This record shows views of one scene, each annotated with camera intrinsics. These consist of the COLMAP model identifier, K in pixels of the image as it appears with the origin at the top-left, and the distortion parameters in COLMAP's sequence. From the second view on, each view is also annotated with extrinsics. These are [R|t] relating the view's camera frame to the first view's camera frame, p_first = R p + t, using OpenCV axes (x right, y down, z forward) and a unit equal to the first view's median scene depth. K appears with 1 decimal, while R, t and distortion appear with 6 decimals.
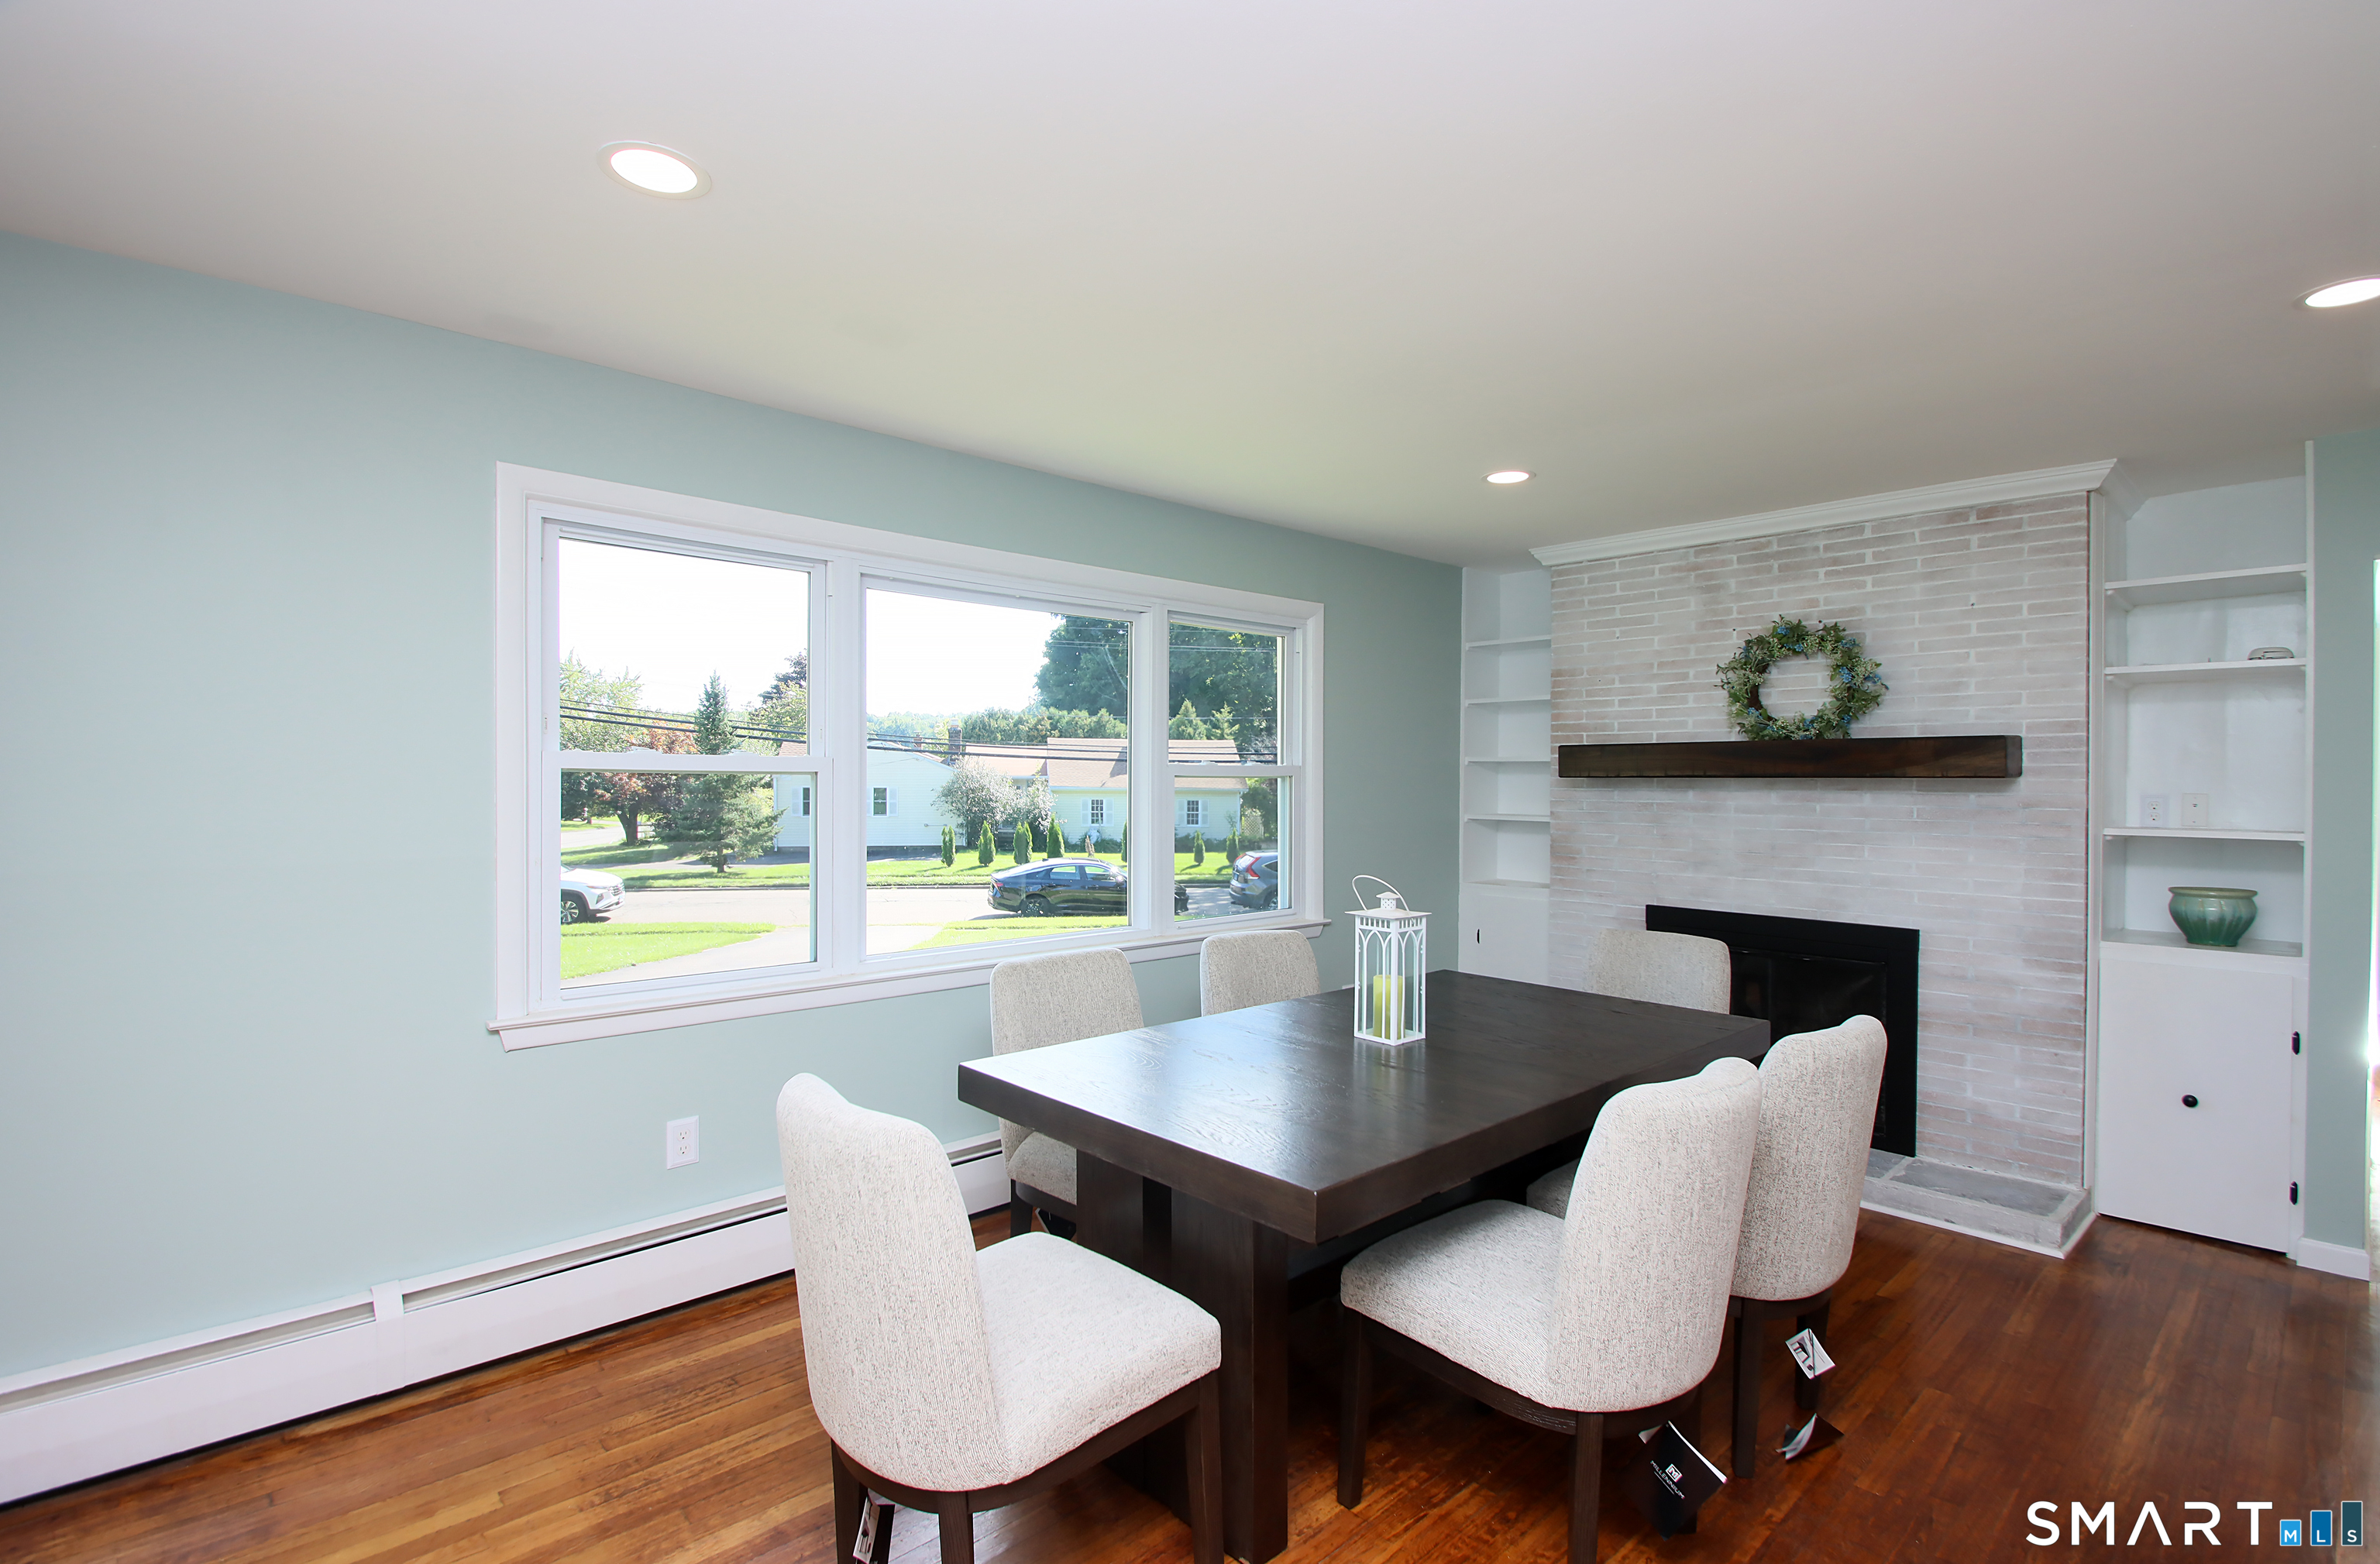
lens RADIAL K [[1100.5, 0, 1201.8], [0, 1100.5, 789.0], [0, 0, 1]] dist [0.021372, -0.020684]
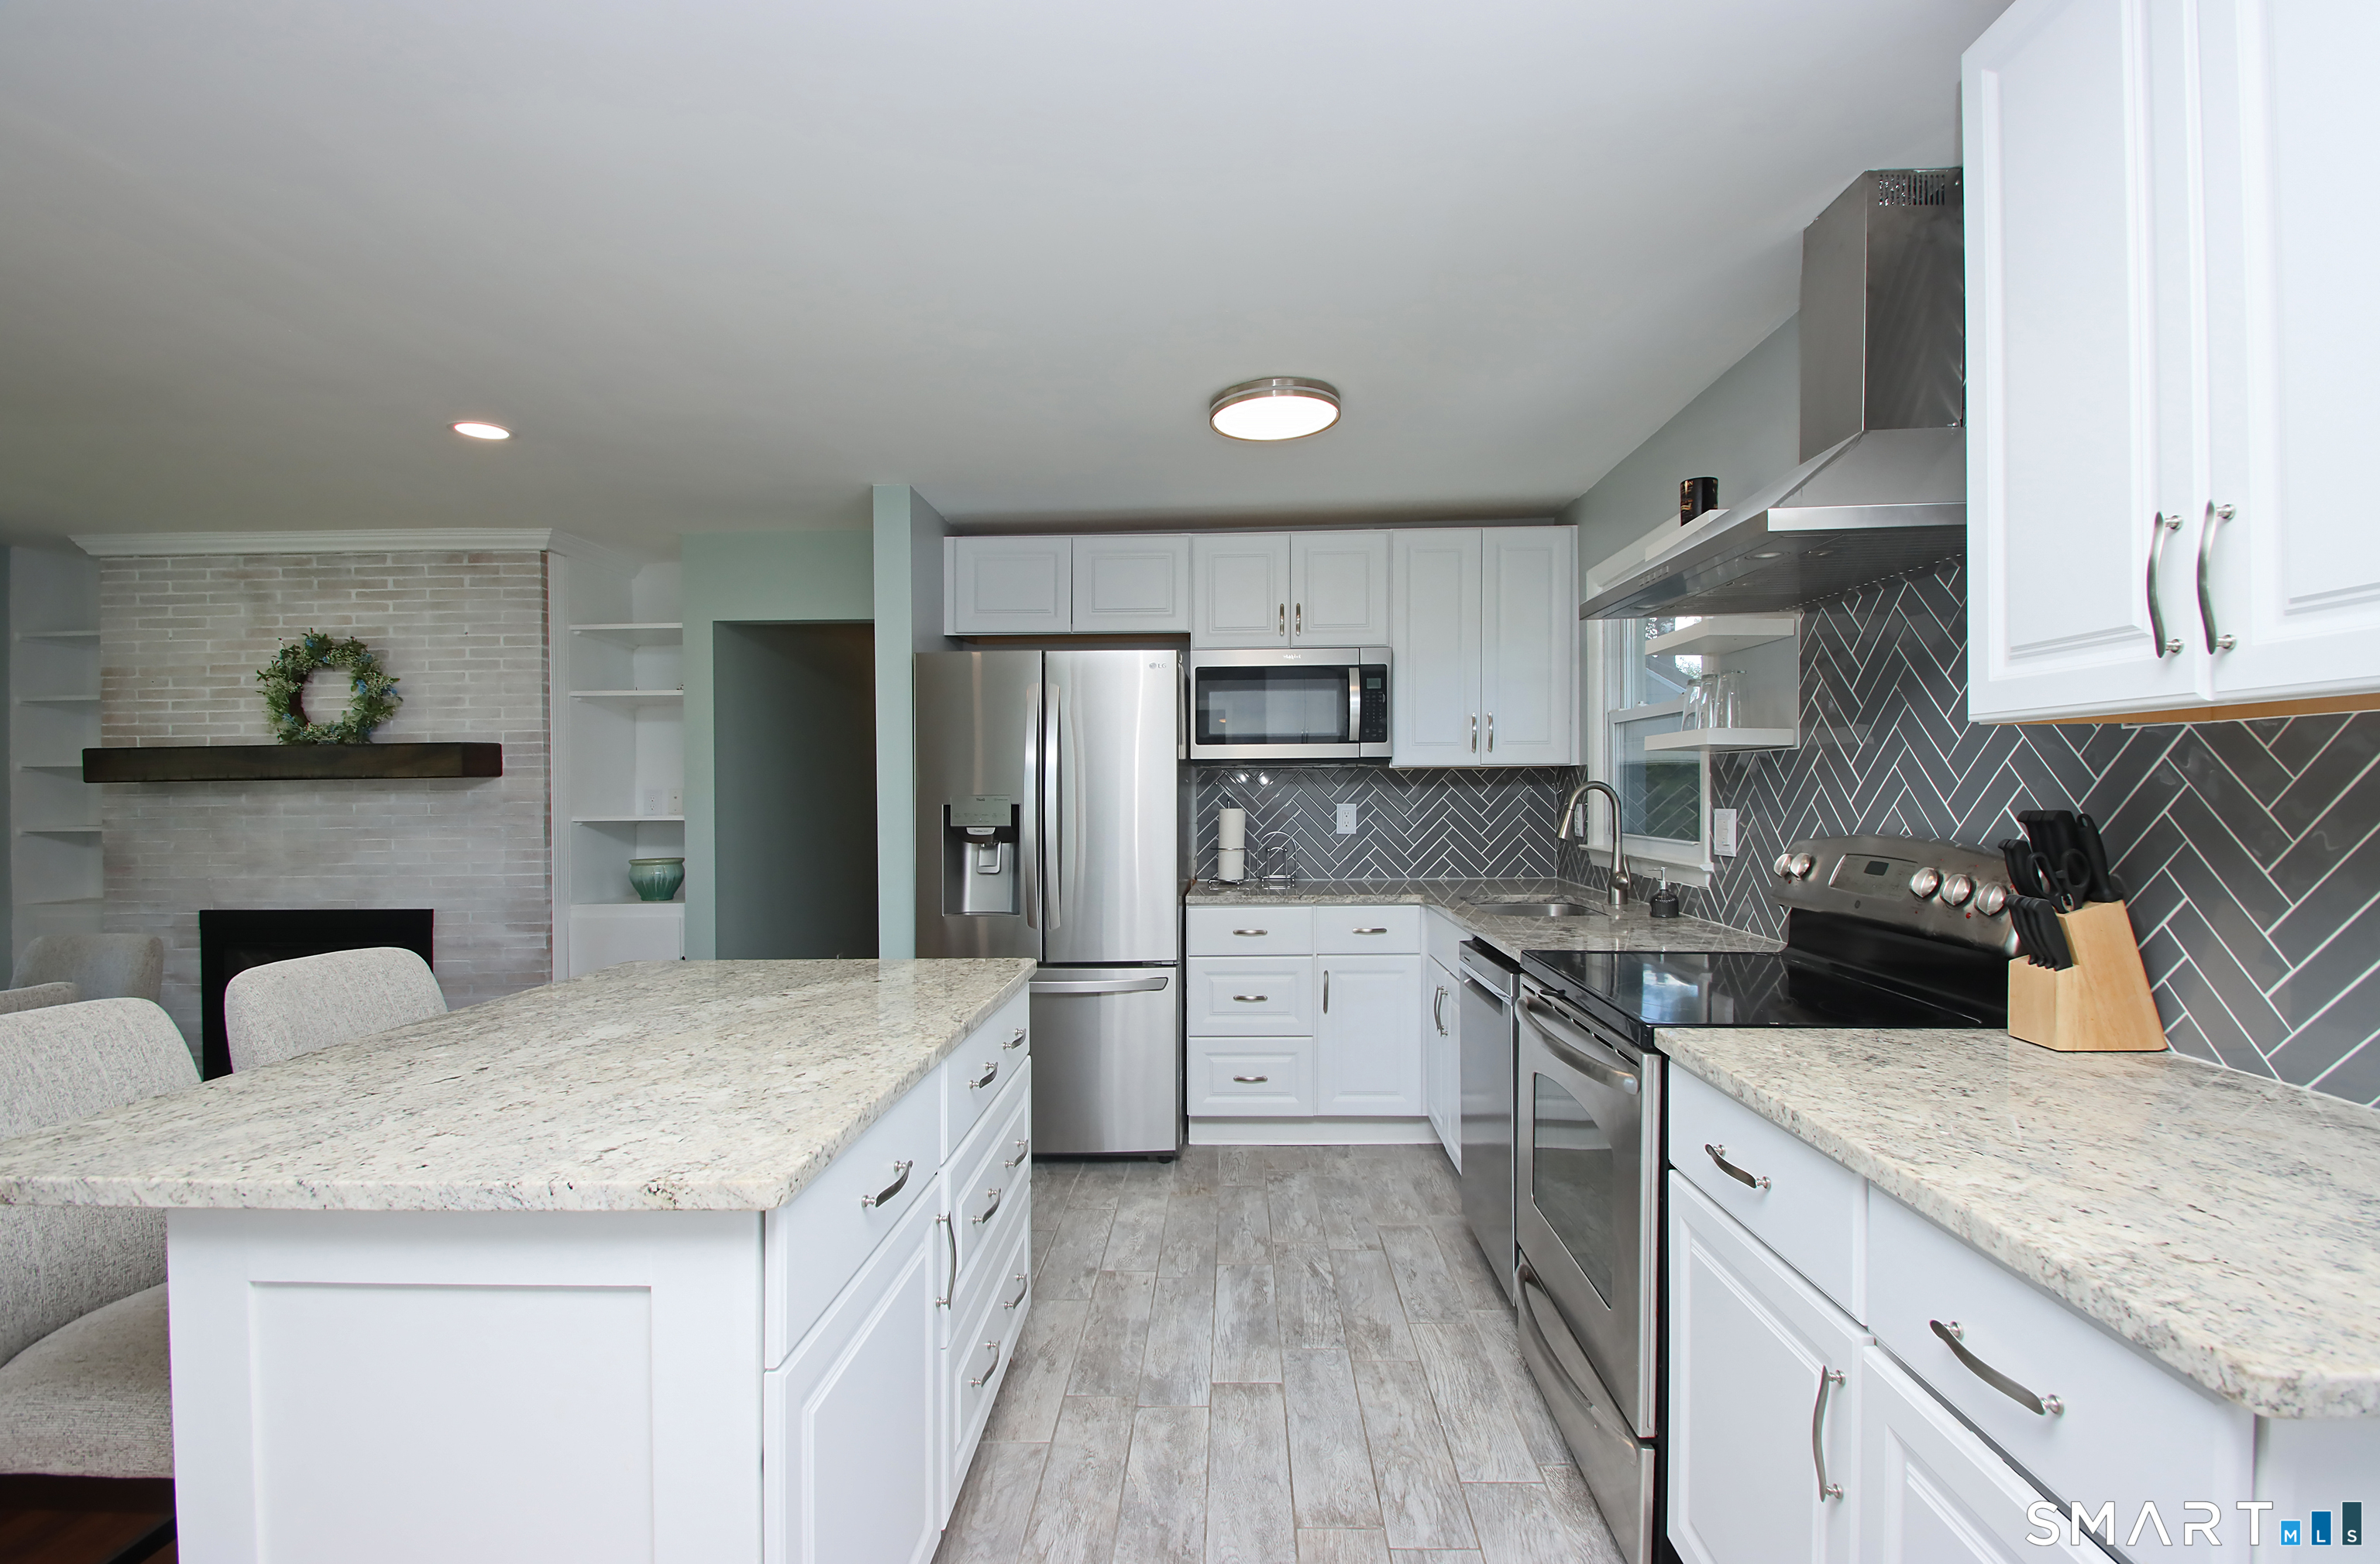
lens RADIAL K [[1105.8, 0, 1211.8], [0, 1105.8, 788.7], [0, 0, 1]] dist [0.020451, -0.020896]
pose [[0.707039, -0.014151, 0.707033, 0.371337], [0.021587, 0.999766, -0.001577, 0.018426], [-0.706845, 0.016378, 0.707178, -0.372656]]
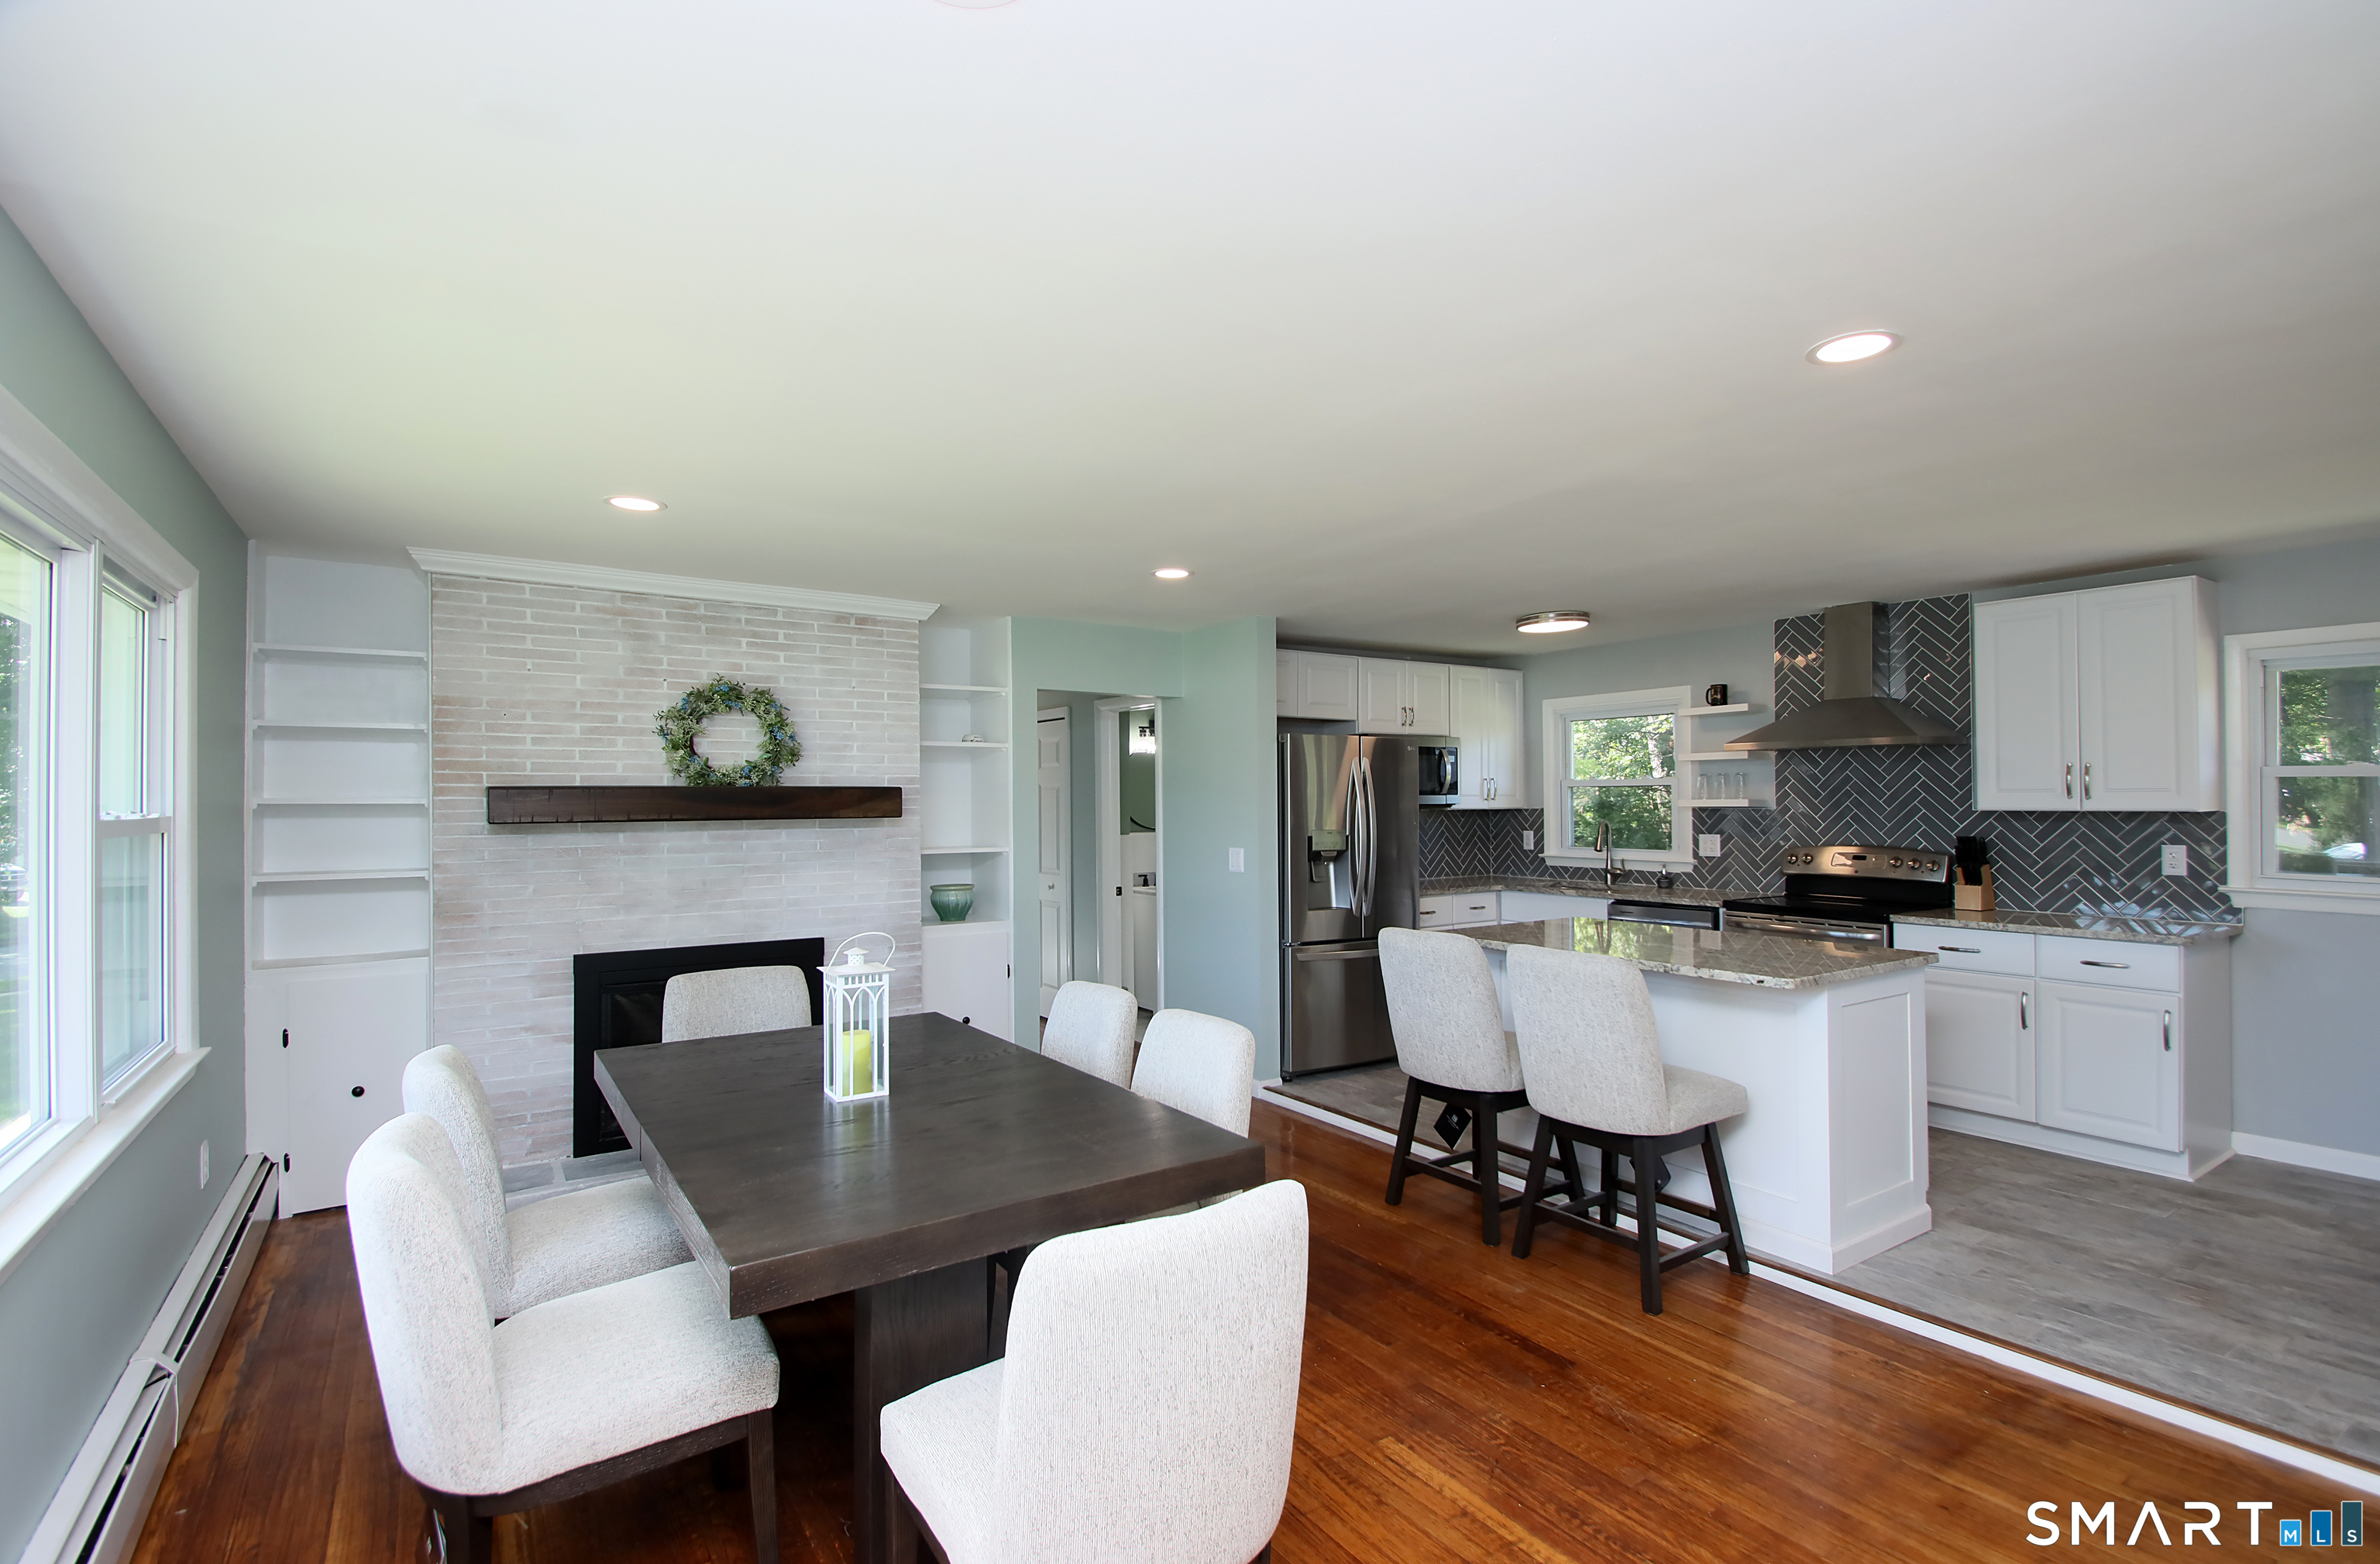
lens RADIAL K [[1100.5, 0, 1201.8], [0, 1100.5, 789.0], [0, 0, 1]] dist [0.021372, -0.020684]
pose [[0.159033, 0.002339, 0.987270, -0.493477], [0.015373, 0.999870, -0.004845, -0.027796], [-0.987154, 0.015948, 0.158976, 0.336483]]
